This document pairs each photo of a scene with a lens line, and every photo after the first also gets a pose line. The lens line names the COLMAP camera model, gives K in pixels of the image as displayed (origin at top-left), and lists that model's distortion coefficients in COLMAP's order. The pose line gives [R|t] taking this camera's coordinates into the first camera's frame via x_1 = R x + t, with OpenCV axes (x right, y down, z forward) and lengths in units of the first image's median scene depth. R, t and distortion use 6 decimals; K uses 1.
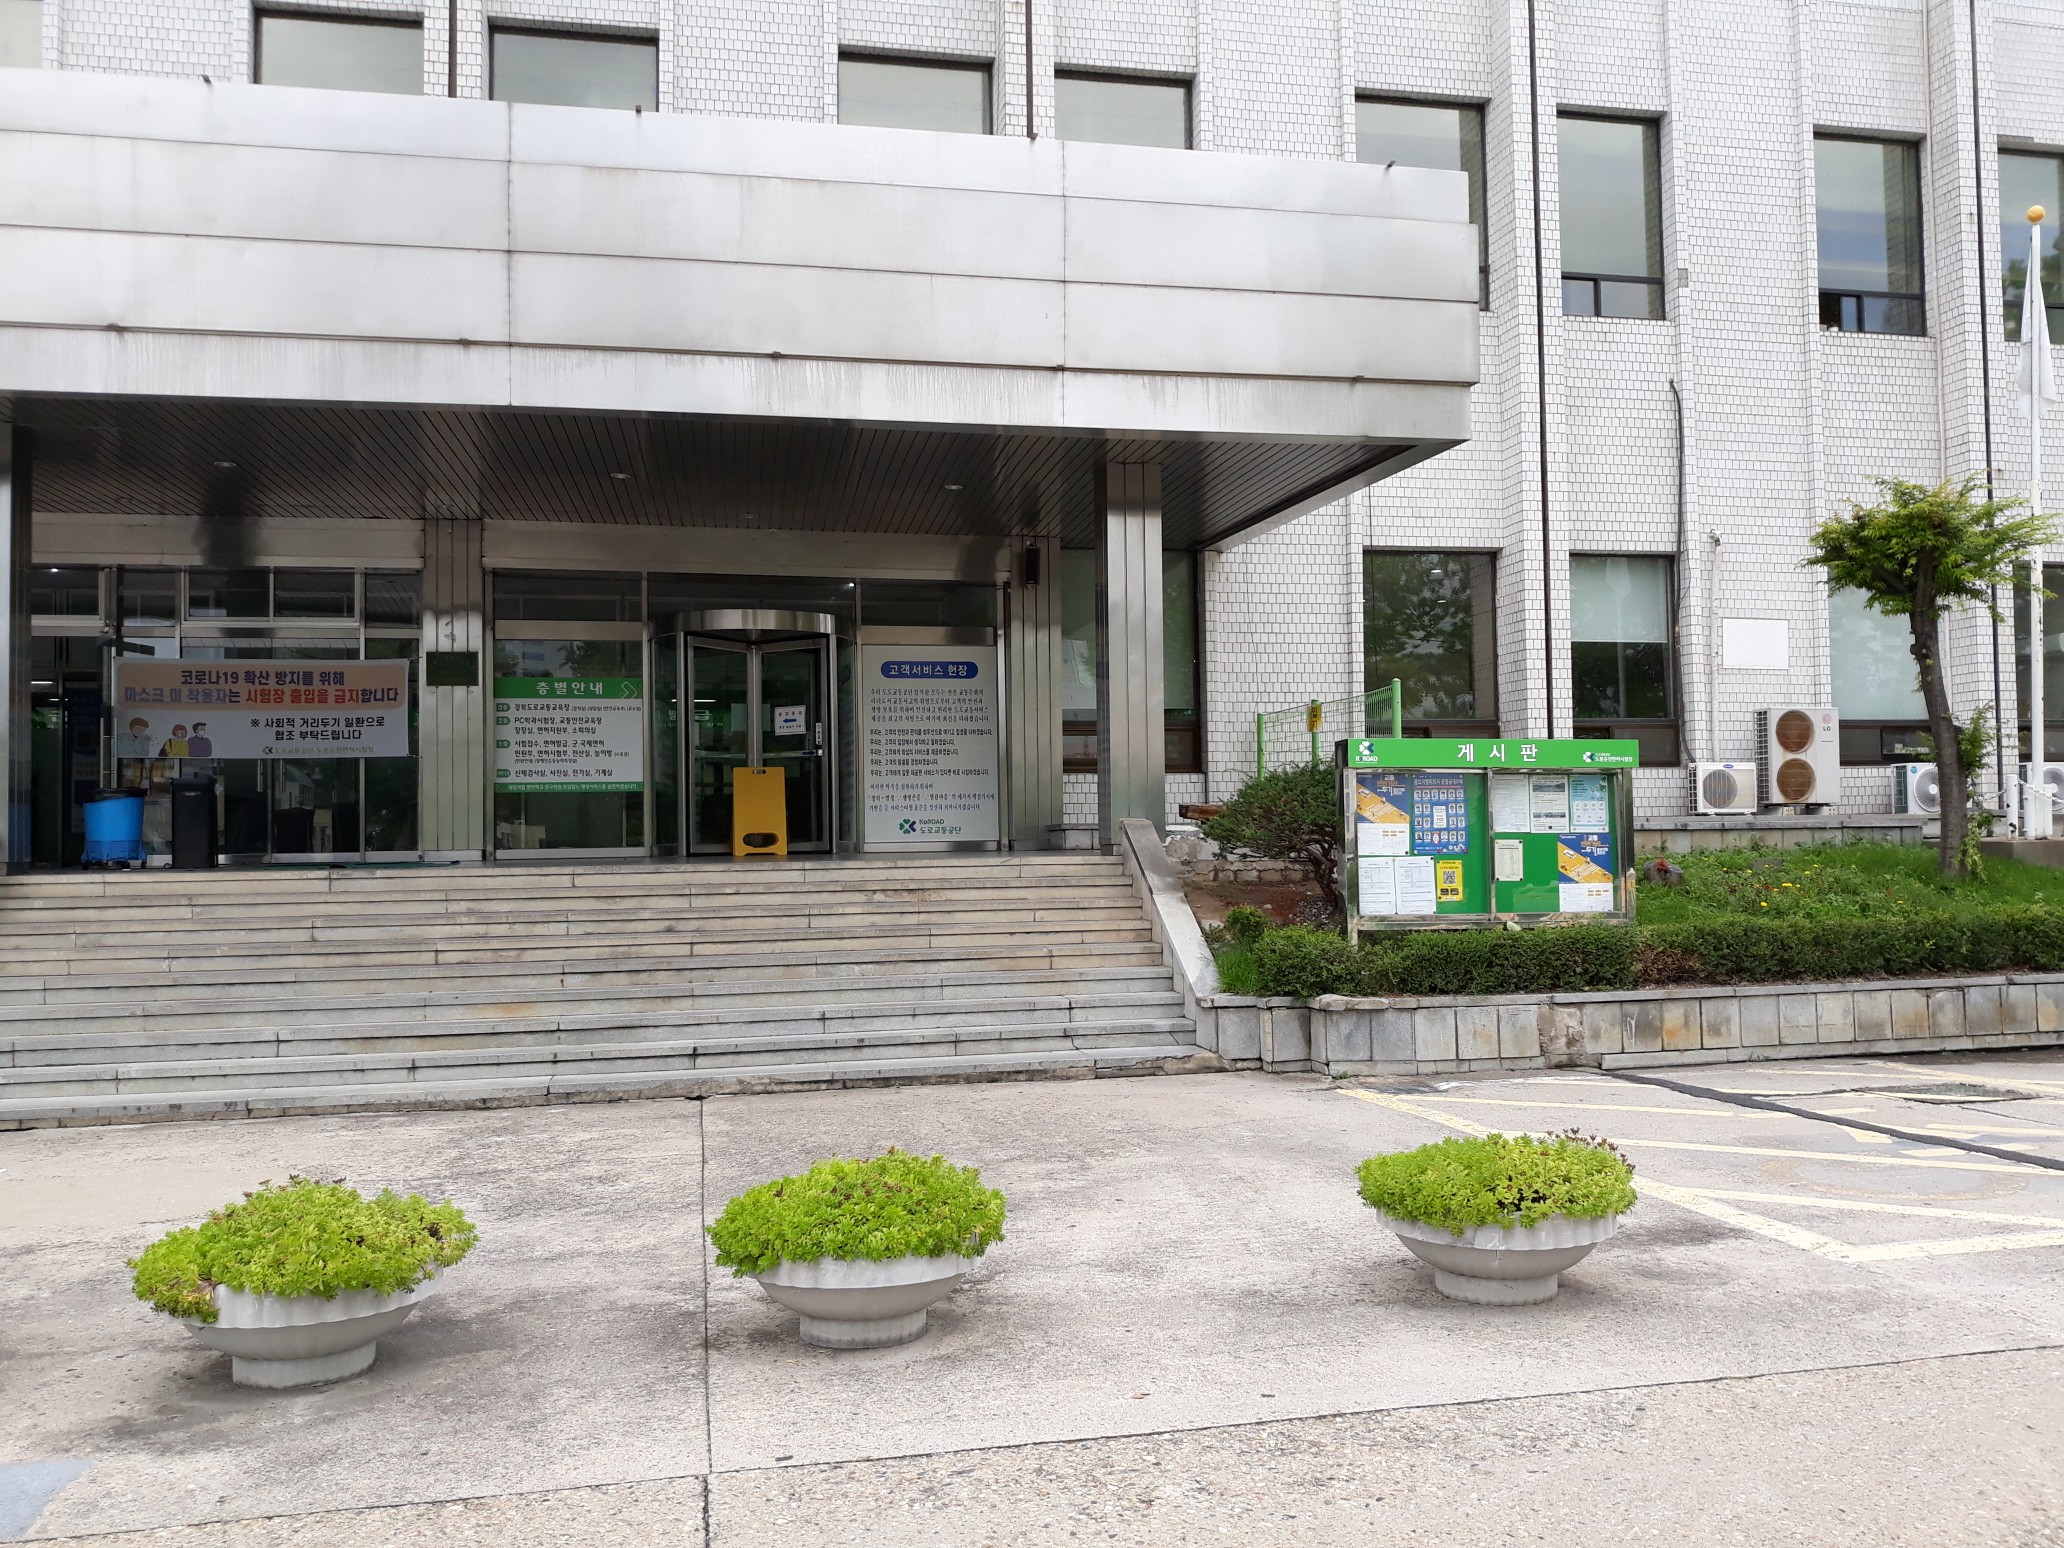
lens RADIAL K [[1784.0, 0, 1038.1], [0, 1784.0, 746.0], [0, 0, 1]] dist [0.065051, -0.199491]
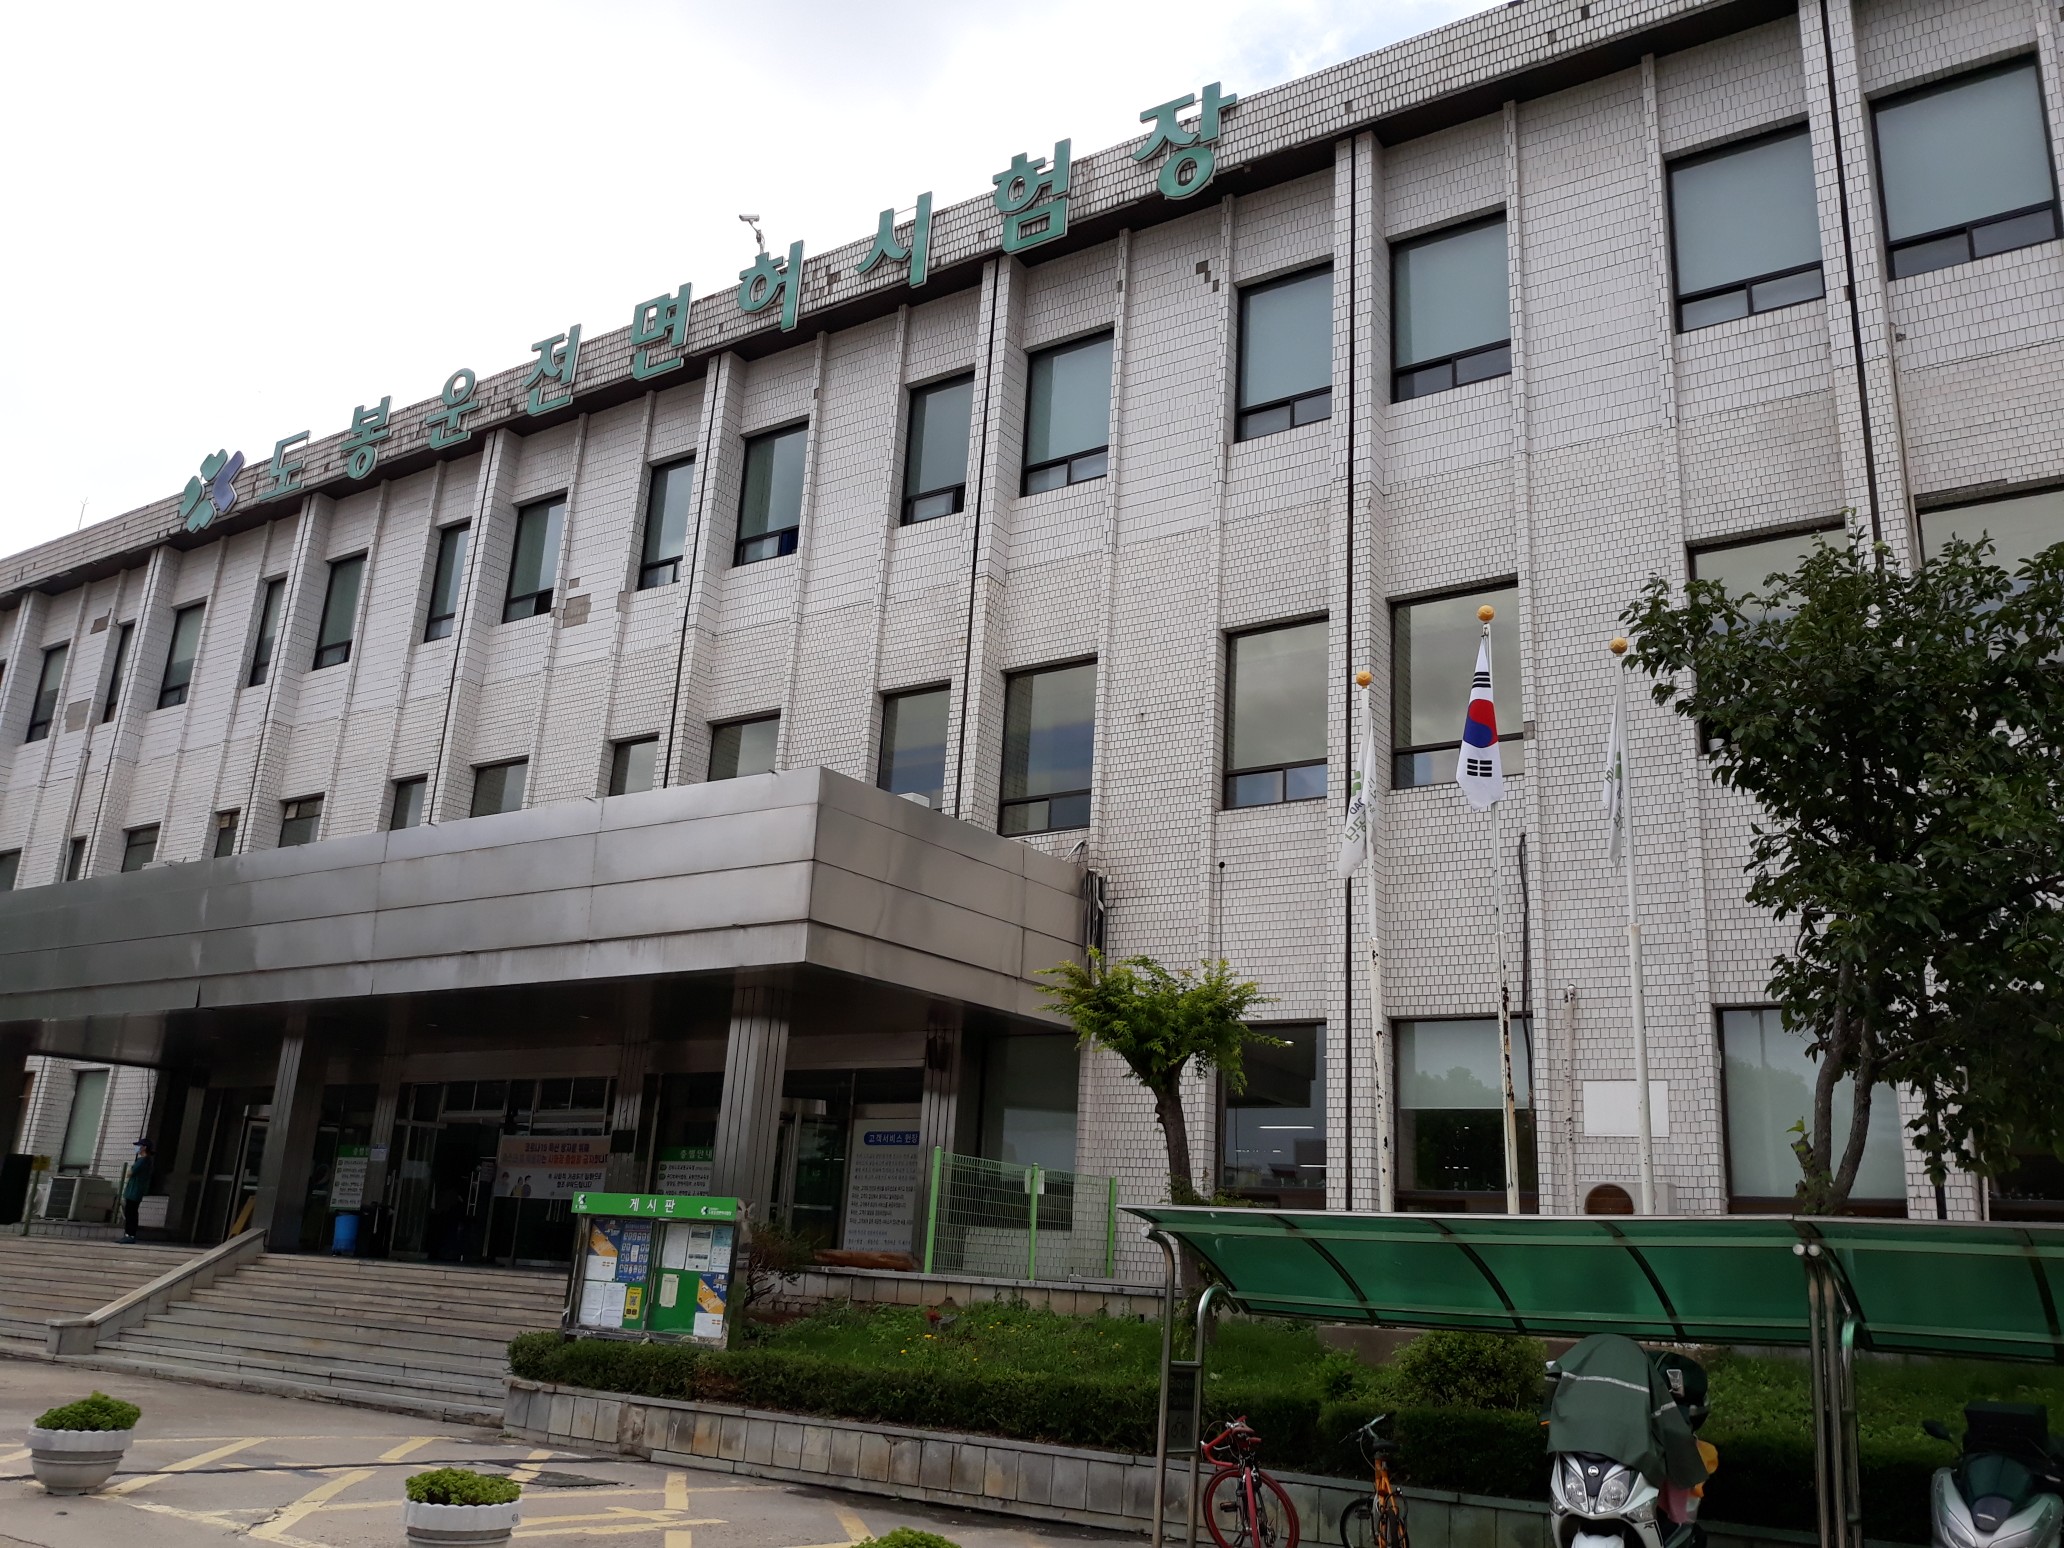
lens RADIAL K [[1784.0, 0, 1038.1], [0, 1784.0, 746.0], [0, 0, 1]] dist [0.065051, -0.199491]
pose [[0.669168, -0.162180, -0.725198, 1.451643], [-0.026777, 0.969998, -0.241633, -0.013187], [0.742629, 0.181112, 0.644749, 0.274634]]
